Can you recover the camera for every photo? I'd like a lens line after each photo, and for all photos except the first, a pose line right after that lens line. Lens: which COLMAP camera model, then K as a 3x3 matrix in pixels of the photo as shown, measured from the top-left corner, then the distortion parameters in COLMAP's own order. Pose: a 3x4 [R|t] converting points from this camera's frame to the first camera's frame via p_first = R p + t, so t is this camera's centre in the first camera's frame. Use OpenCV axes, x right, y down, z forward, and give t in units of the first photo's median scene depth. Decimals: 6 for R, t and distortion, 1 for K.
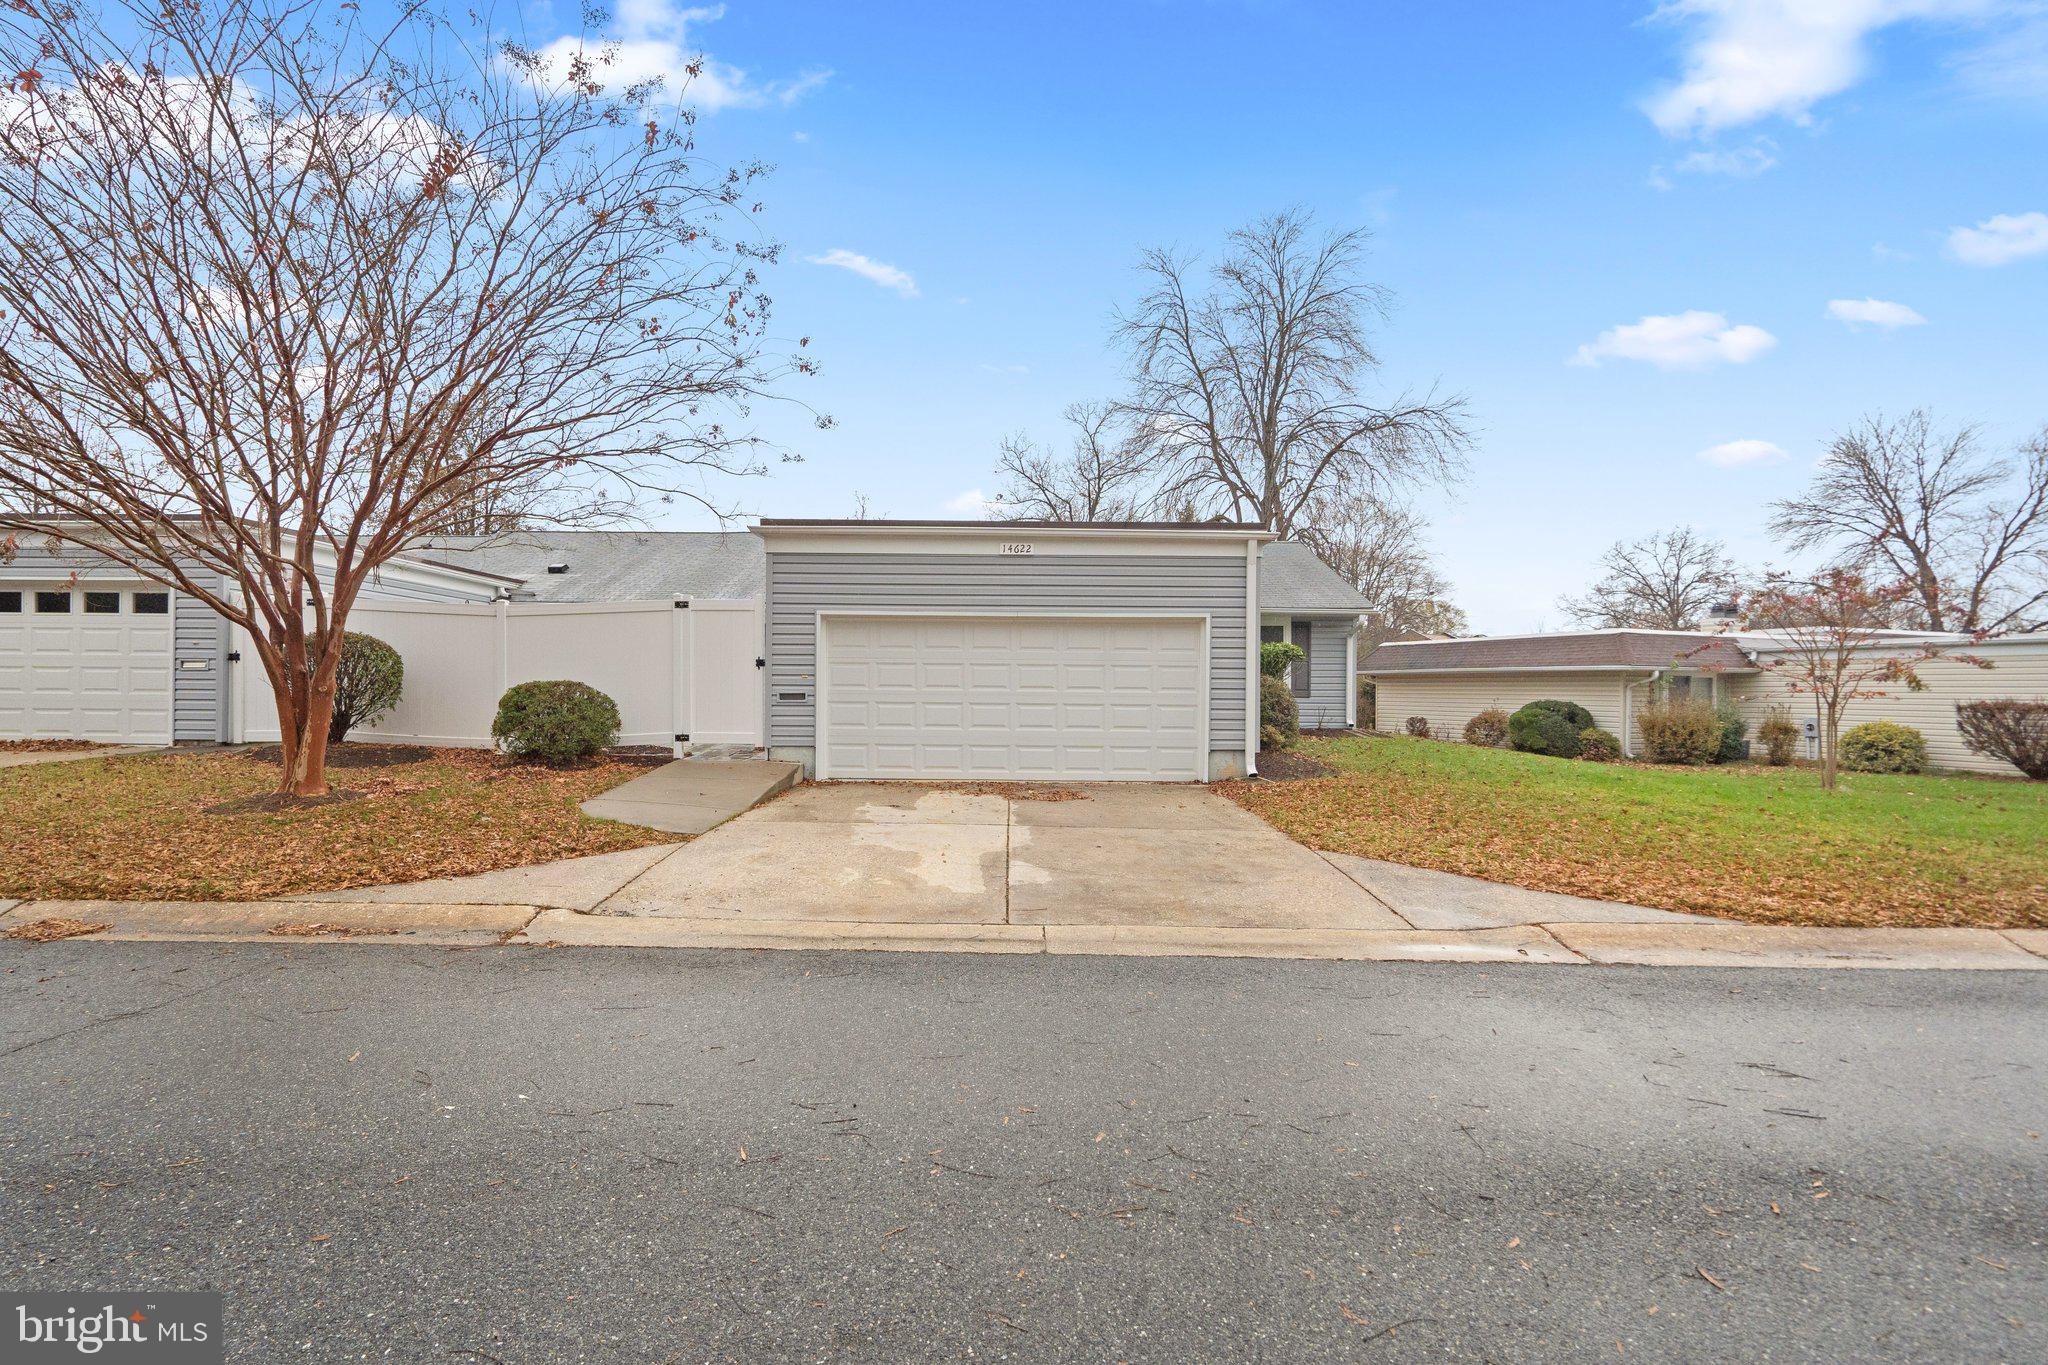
lens RADIAL K [[930.4, 0, 1024.0], [0, 930.4, 682.5], [0, 0, 1]] dist [-0.001223, 0.000060]
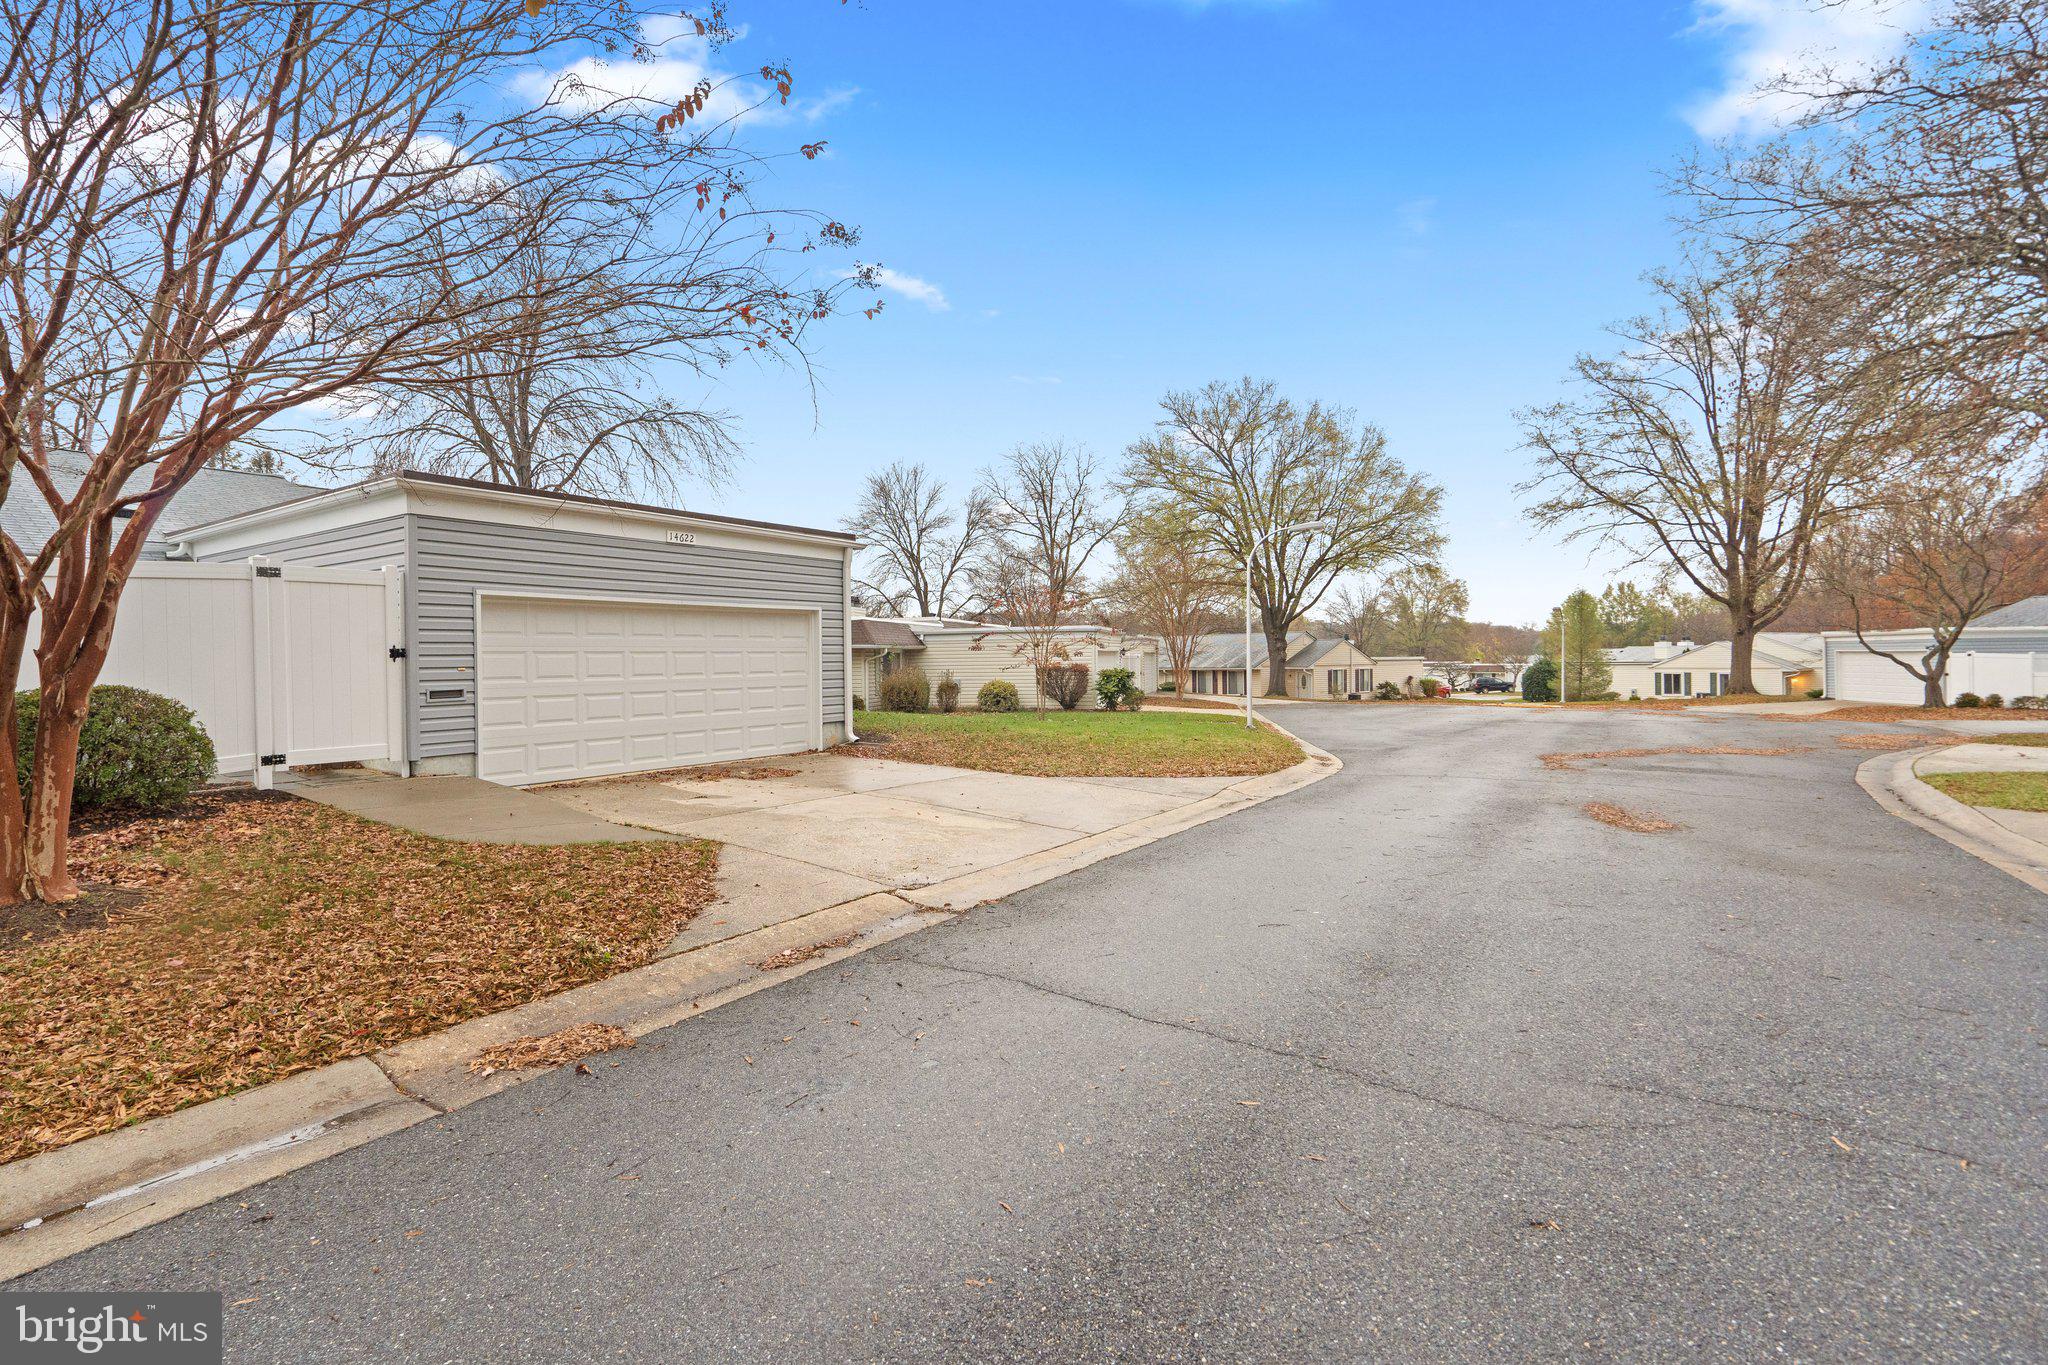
lens RADIAL K [[943.8, 0, 1014.0], [0, 943.8, 654.5], [0, 0, 1]] dist [-0.002619, 0.000206]
pose [[0.562820, -0.012020, 0.826492, -0.642793], [0.011676, 0.999910, 0.006591, -0.019159], [-0.826497, 0.005941, 0.562910, 0.125682]]
